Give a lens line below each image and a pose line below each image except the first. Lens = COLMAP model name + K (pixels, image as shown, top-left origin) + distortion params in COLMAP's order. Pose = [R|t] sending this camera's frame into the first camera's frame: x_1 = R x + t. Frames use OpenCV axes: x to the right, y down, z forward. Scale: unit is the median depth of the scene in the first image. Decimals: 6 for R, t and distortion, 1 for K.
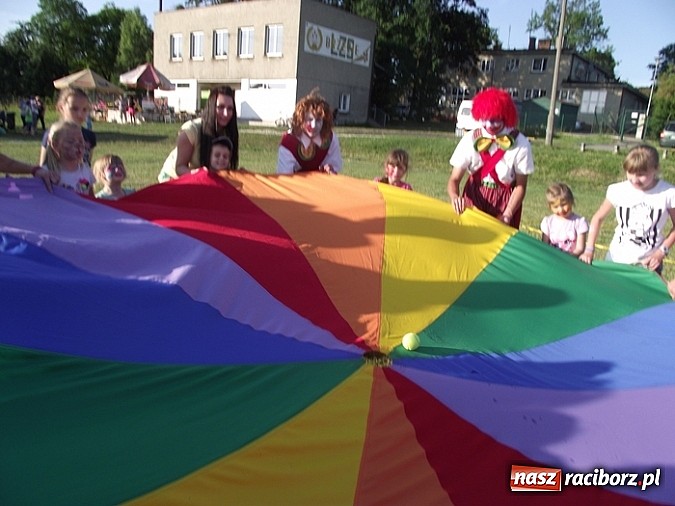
lens RADIAL K [[545.5, 0, 337.5], [0, 545.5, 253.0], [0, 0, 1]] dist [-0.070798, 0.049022]
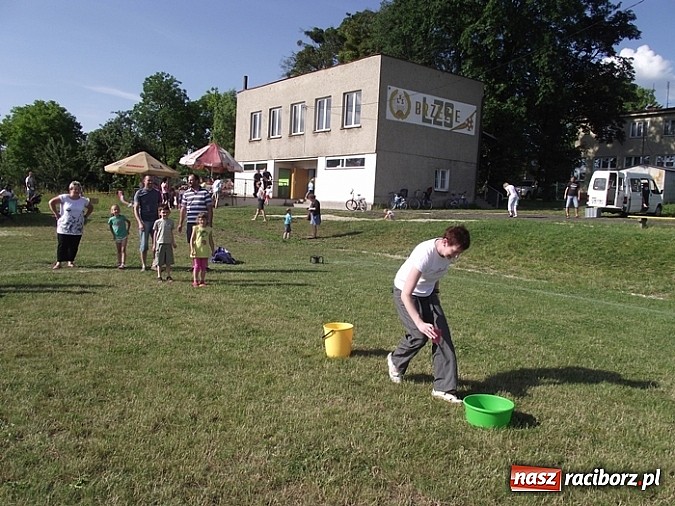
lens RADIAL K [[545.5, 0, 337.5], [0, 545.5, 253.0], [0, 0, 1]] dist [-0.070798, 0.049022]
pose [[0.965057, -0.000722, -0.262040, 0.076625], [-0.037871, 0.989113, -0.142201, -0.048765], [0.259289, 0.147156, 0.954523, 0.207003]]
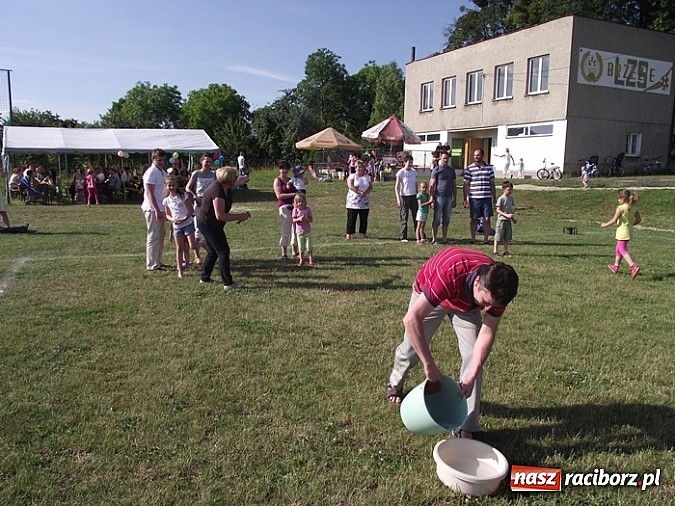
lens RADIAL K [[545.5, 0, 337.5], [0, 545.5, 253.0], [0, 0, 1]] dist [-0.070798, 0.049022]
pose [[0.883358, 0.015008, -0.468458, -0.000203], [-0.057305, 0.995447, -0.076167, -0.043501], [0.465182, 0.094127, 0.880197, 0.157413]]
